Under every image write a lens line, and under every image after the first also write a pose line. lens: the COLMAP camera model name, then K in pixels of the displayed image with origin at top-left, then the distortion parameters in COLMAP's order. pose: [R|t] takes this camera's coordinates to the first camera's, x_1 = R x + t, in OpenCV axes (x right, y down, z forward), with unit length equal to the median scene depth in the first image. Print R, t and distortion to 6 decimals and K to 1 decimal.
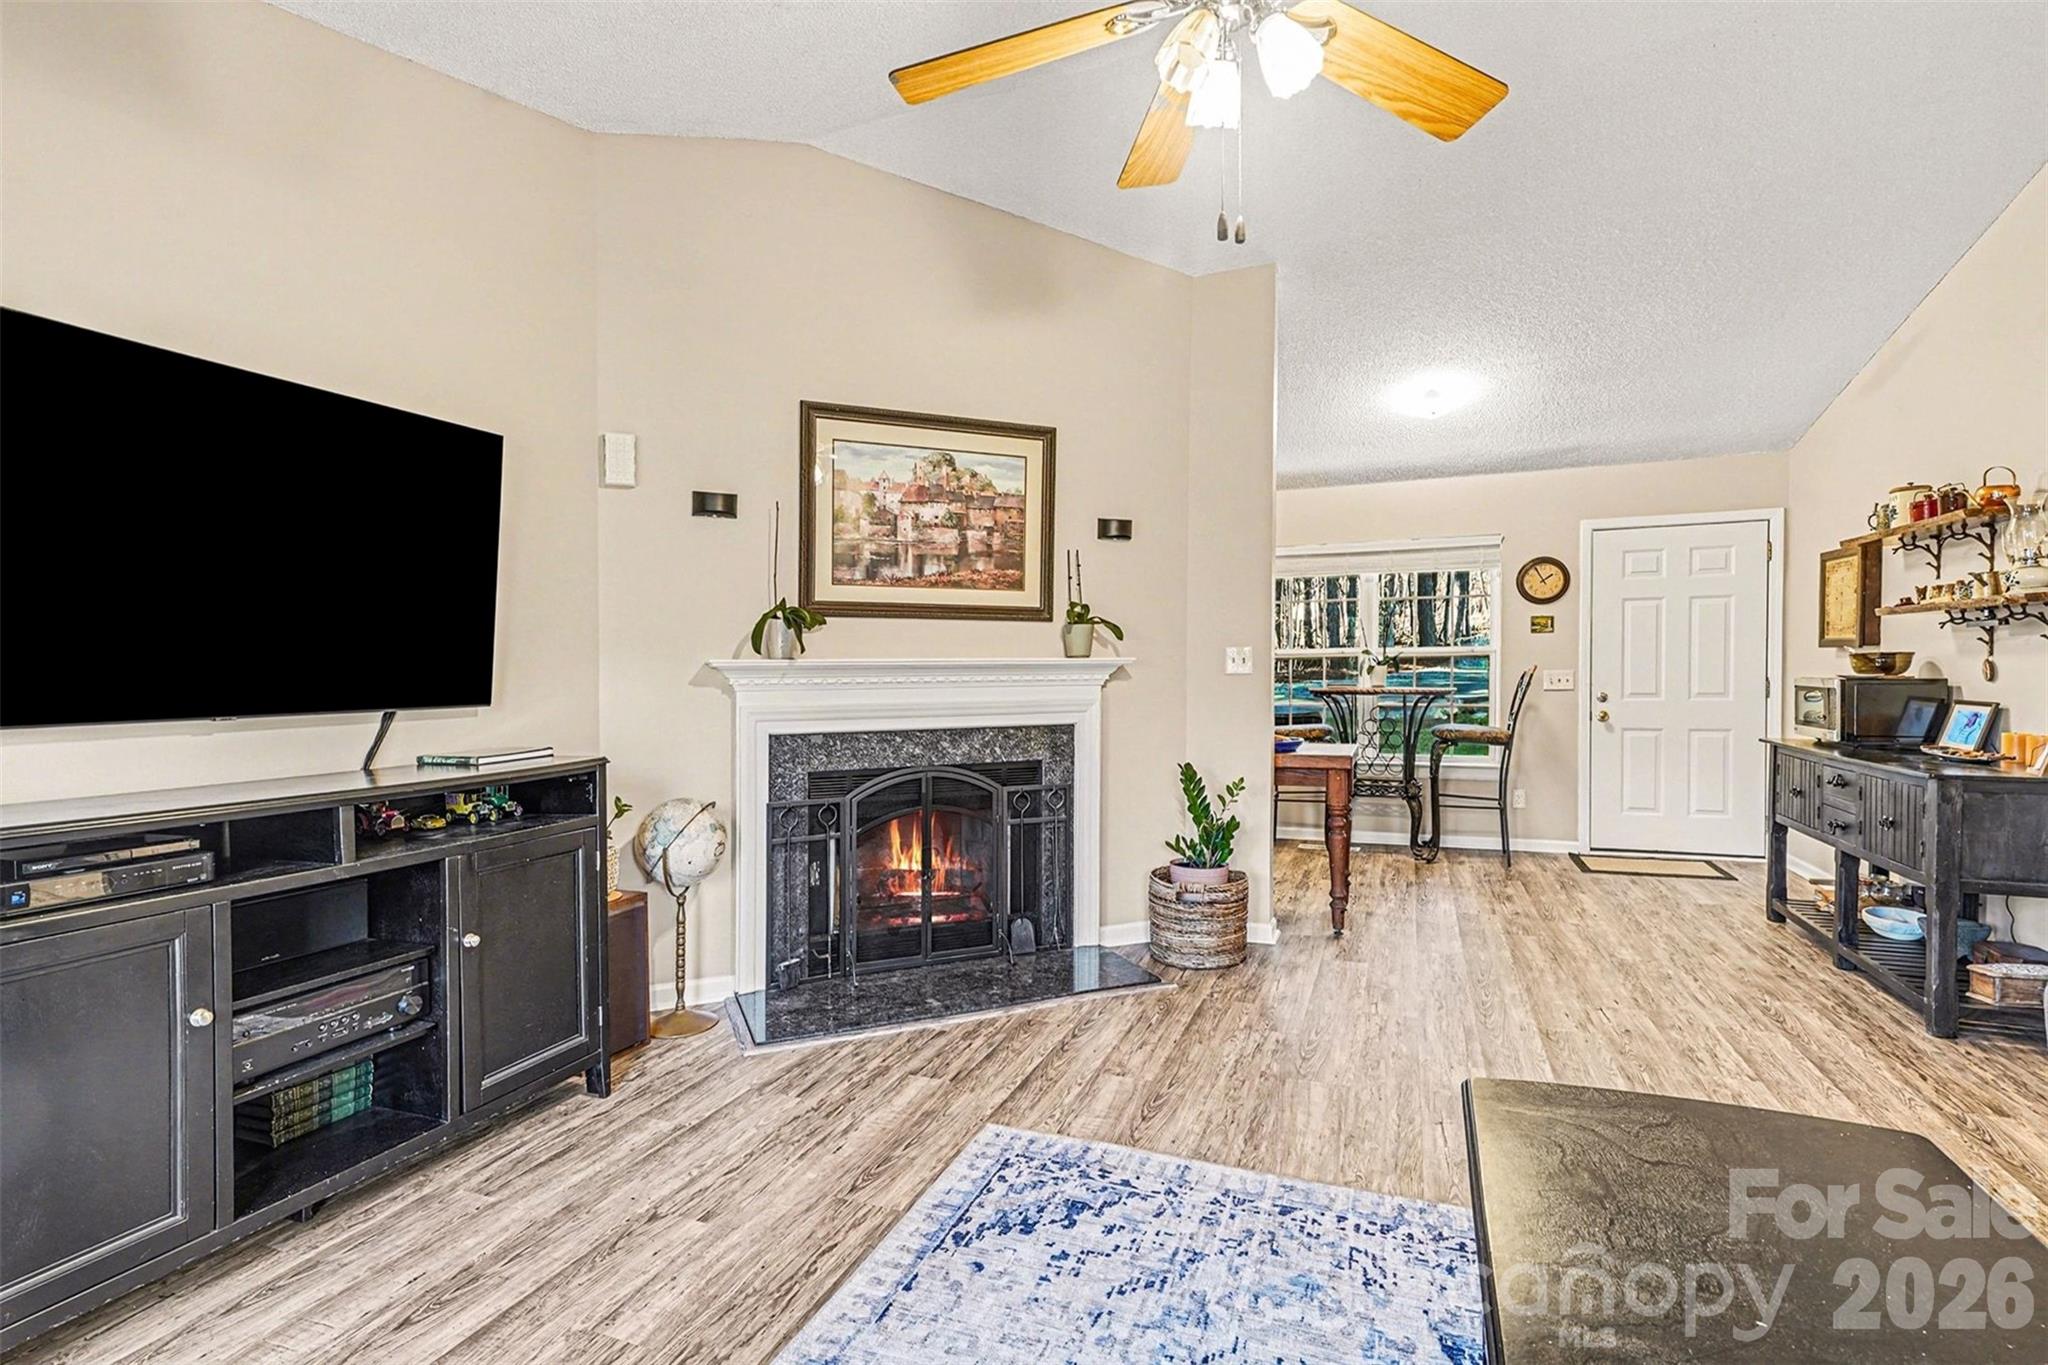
lens RADIAL K [[955.8, 0, 1033.6], [0, 955.8, 690.9], [0, 0, 1]] dist [0.015375, -0.000223]
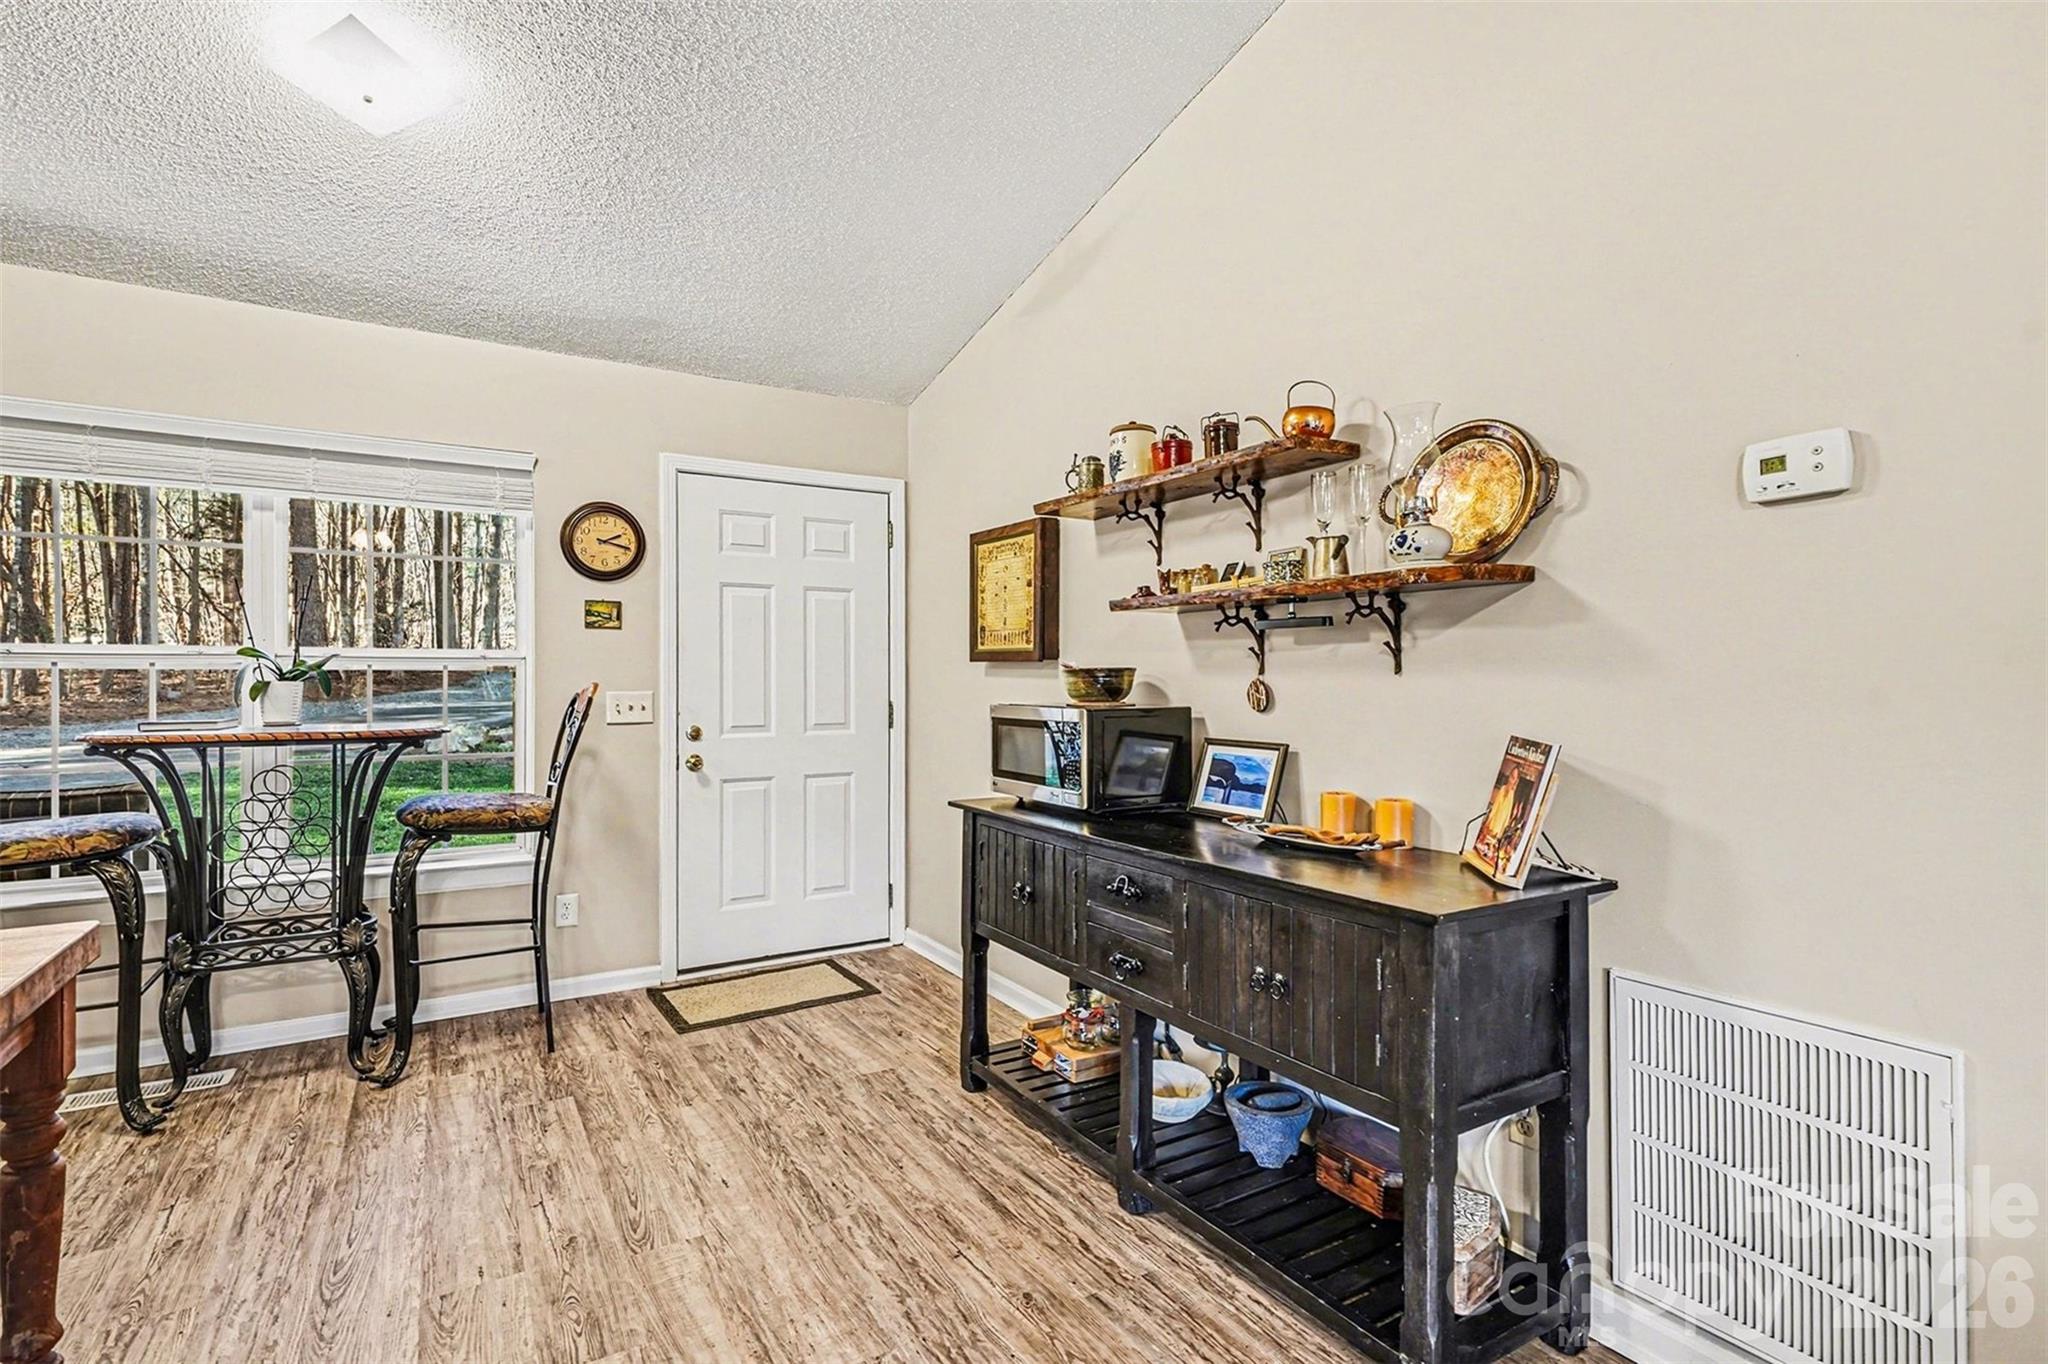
lens RADIAL K [[955.8, 0, 1033.6], [0, 955.8, 690.4], [0, 0, 1]] dist [0.015375, -0.000223]
pose [[0.594782, 0.000776, 0.803886, 0.214841], [0.013756, 0.999843, -0.011142, -0.011937], [-0.803769, 0.017685, 0.594679, 0.441961]]
